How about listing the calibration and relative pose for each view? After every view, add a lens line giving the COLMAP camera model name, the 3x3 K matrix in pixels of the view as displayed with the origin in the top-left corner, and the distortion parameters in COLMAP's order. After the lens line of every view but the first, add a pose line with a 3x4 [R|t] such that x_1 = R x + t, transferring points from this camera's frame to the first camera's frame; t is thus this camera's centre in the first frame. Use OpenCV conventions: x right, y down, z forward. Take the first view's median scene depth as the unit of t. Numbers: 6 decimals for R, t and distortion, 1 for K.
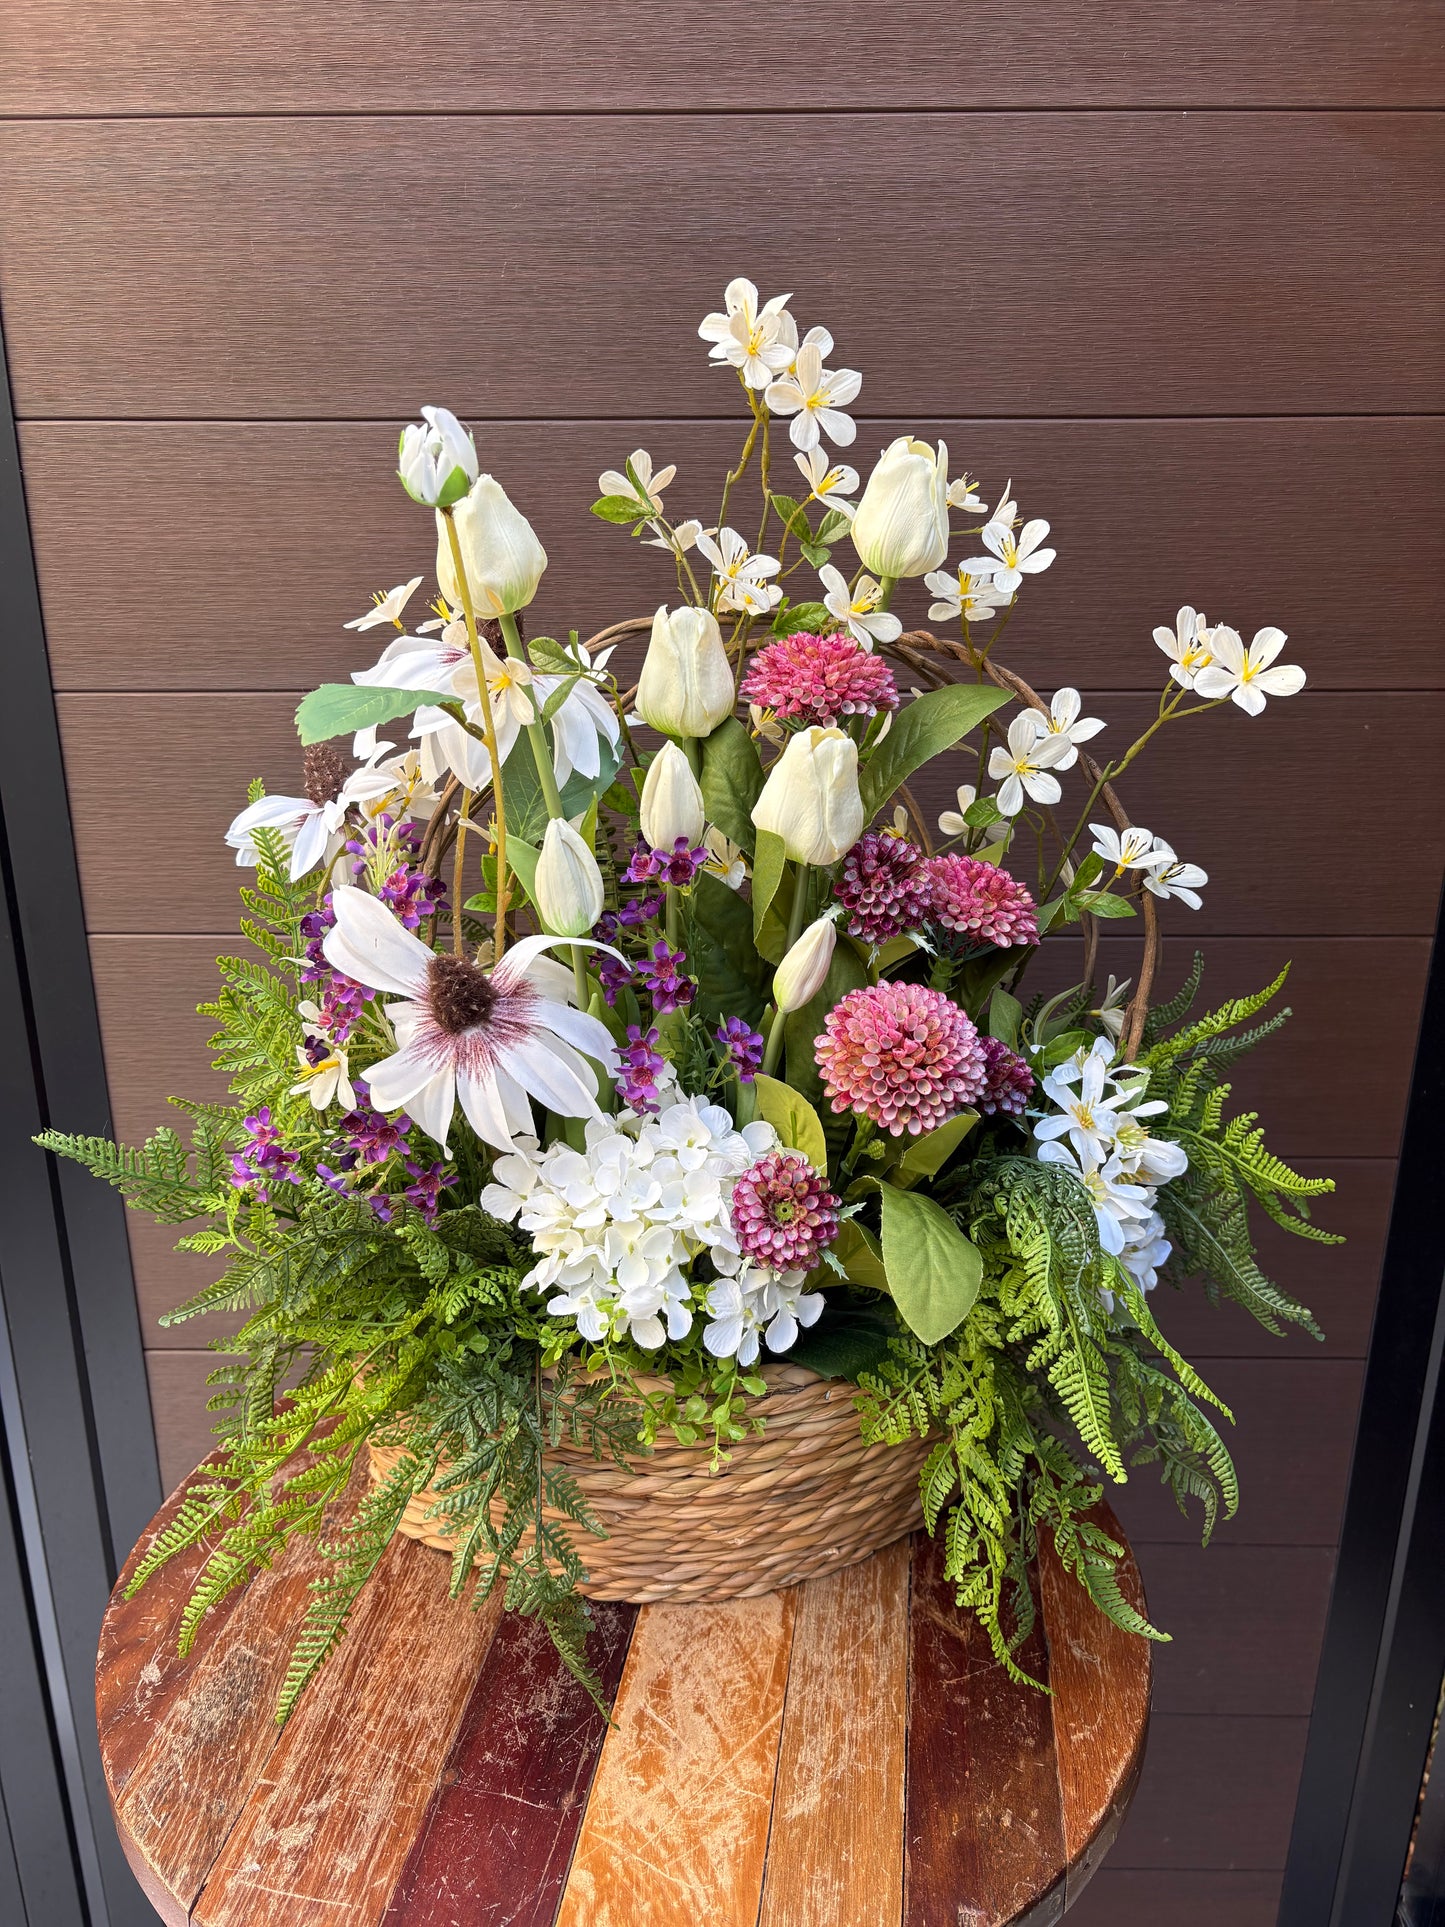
lens RADIAL K [[1491.9, 0, 722.5], [0, 1491.9, 963.5], [0, 0, 1]] dist [0.038150, -0.054410]
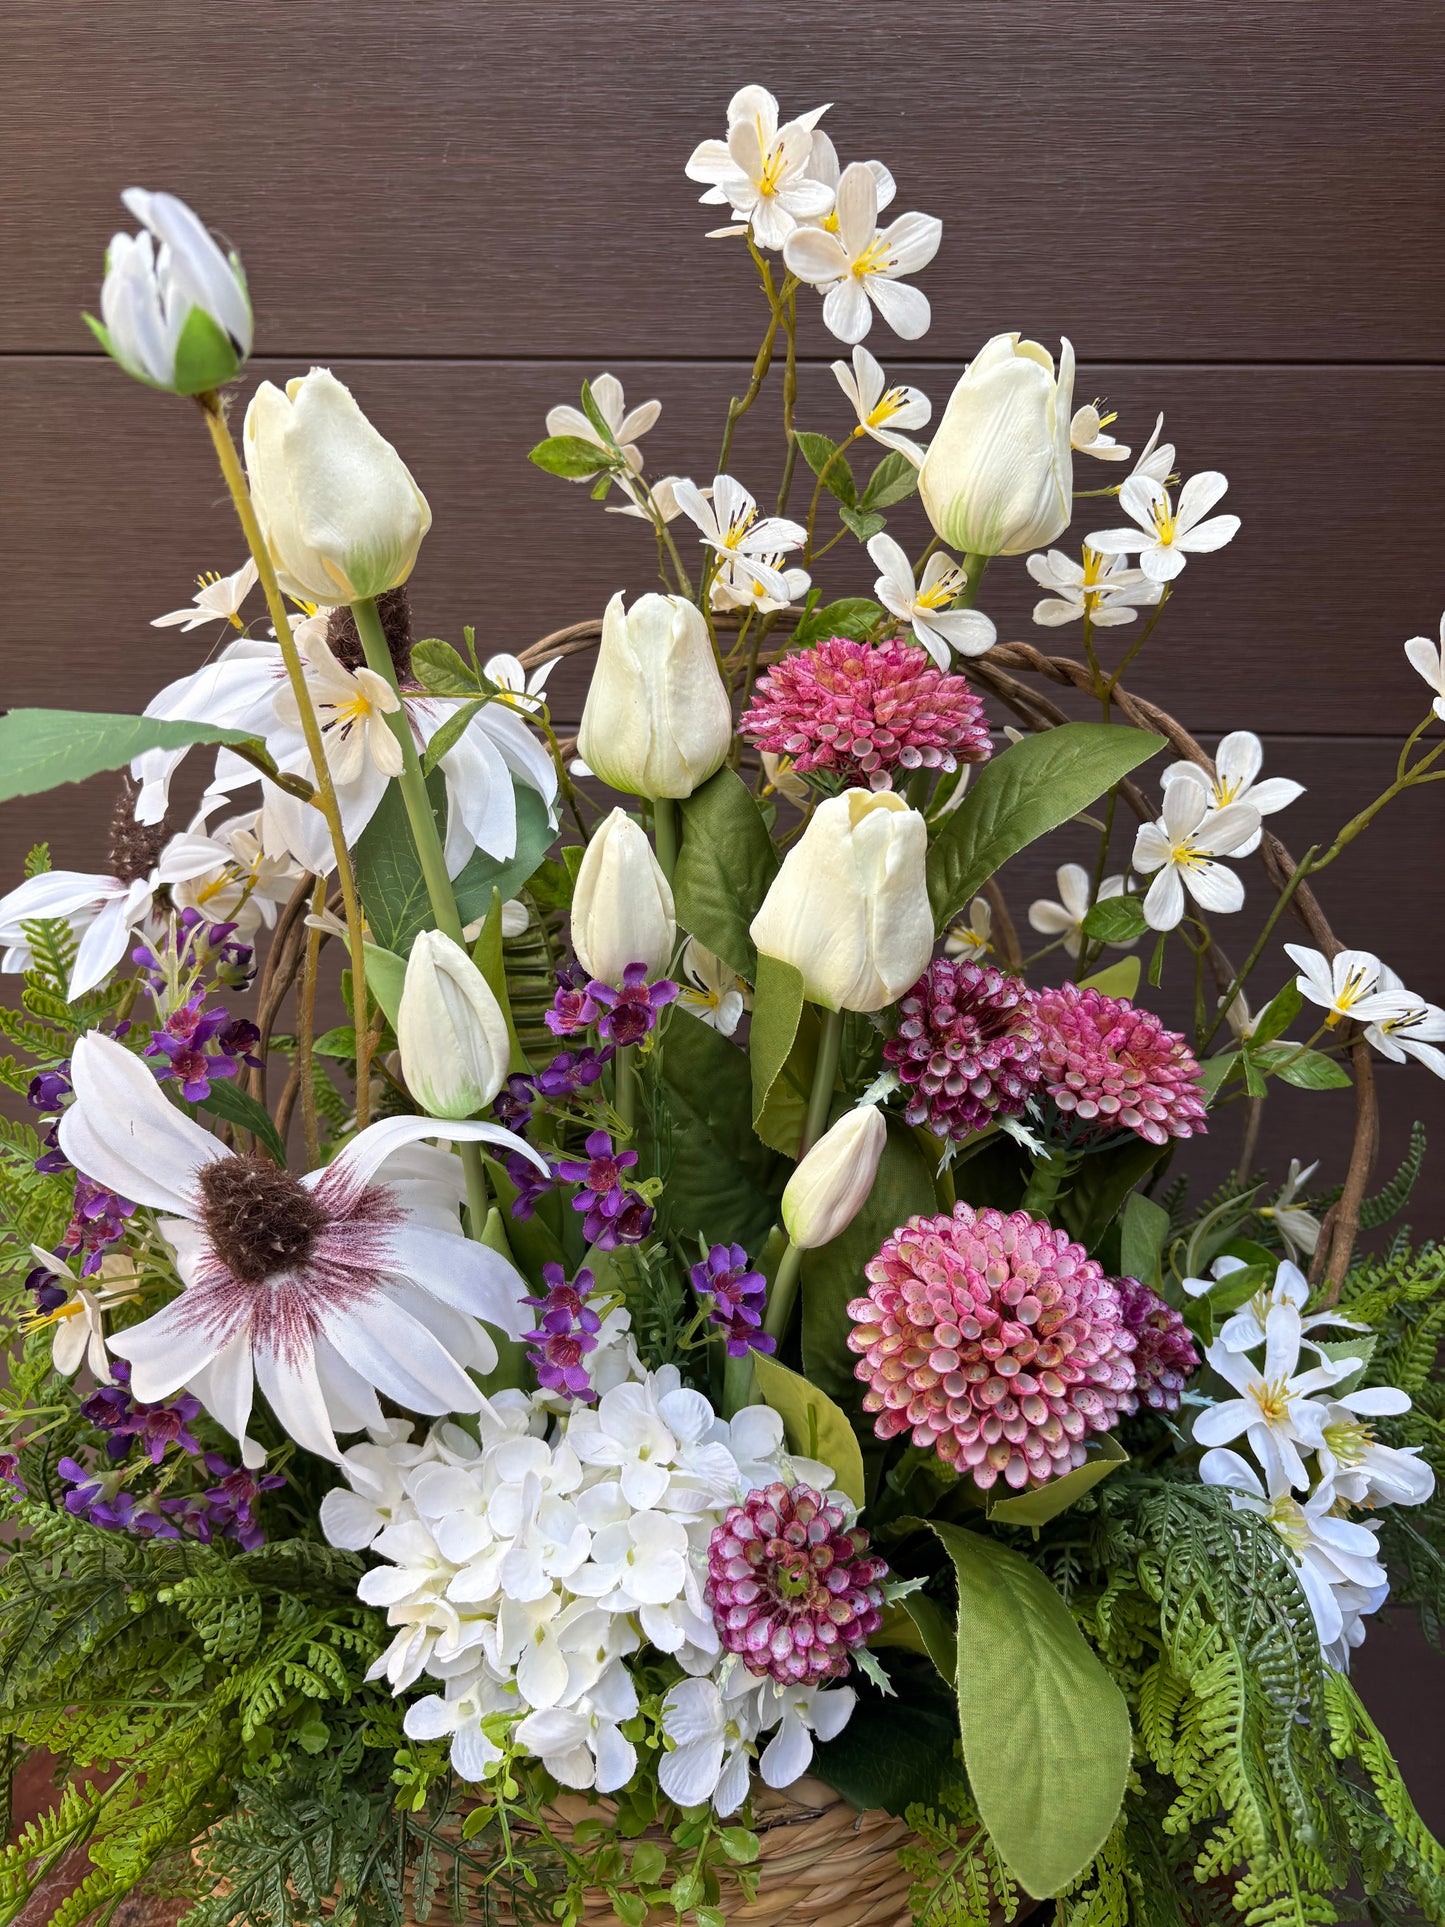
lens RADIAL K [[1504.4, 0, 731.0], [0, 1504.4, 967.8], [0, 0, 1]] dist [0.031679, -0.052633]
pose [[0.999615, 0.018741, -0.020445, 0.023199], [-0.019152, 0.999614, -0.020122, -0.067521], [0.020060, 0.020506, 0.999588, 0.361804]]
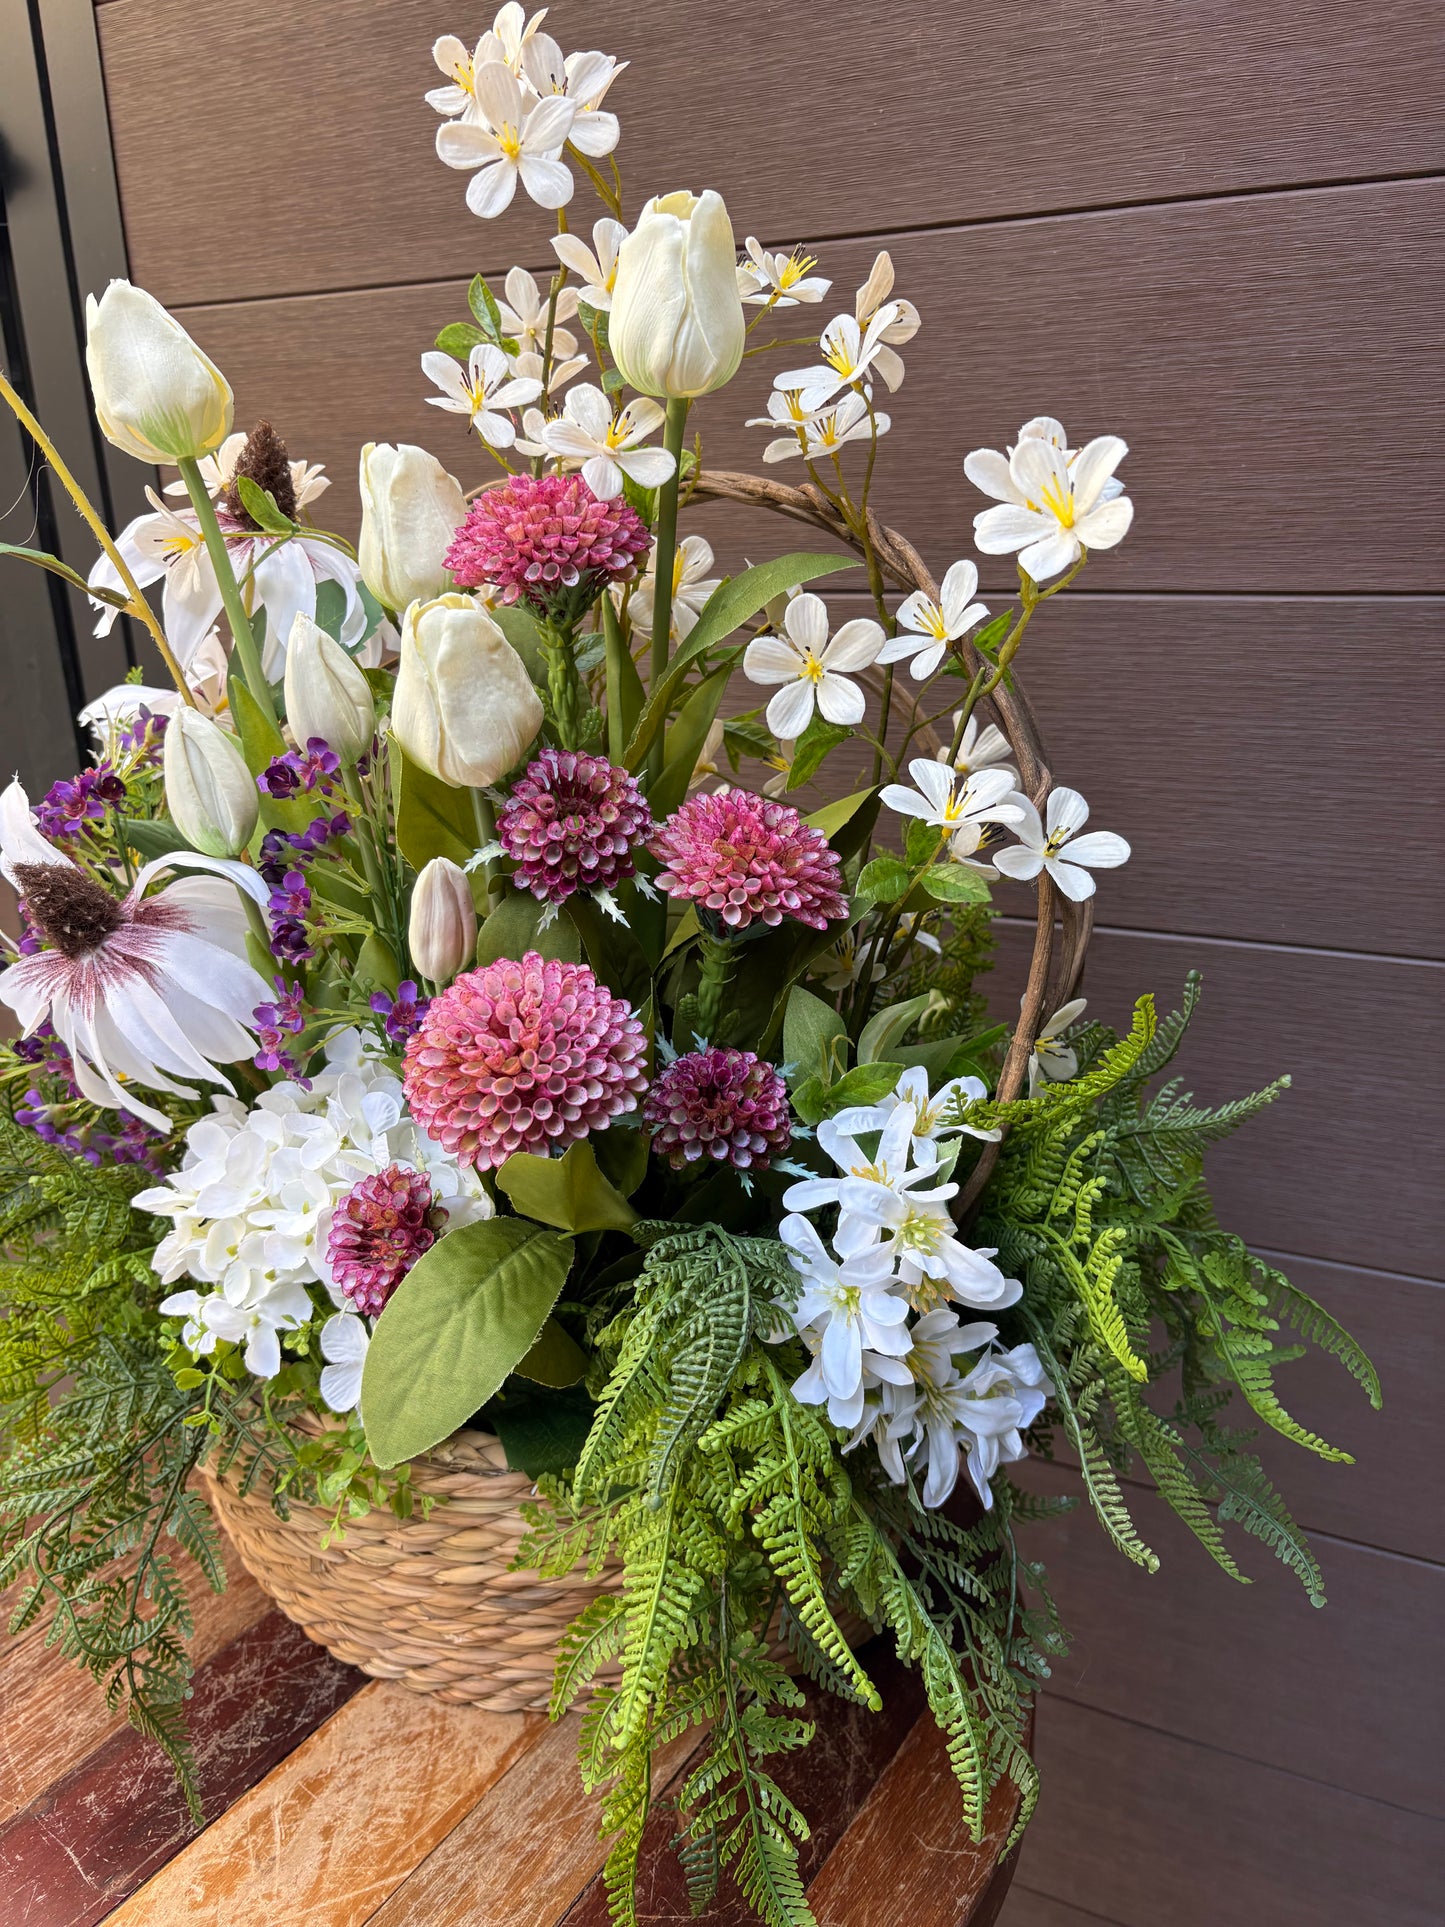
lens RADIAL K [[1489.2, 0, 711.3], [0, 1489.2, 956.6], [0, 0, 1]] dist [0.048084, -0.068865]
pose [[0.897804, 0.109318, -0.426611, 0.469954], [-0.100289, 0.994000, 0.043652, -0.025567], [0.428823, 0.003594, 0.903381, 0.366039]]
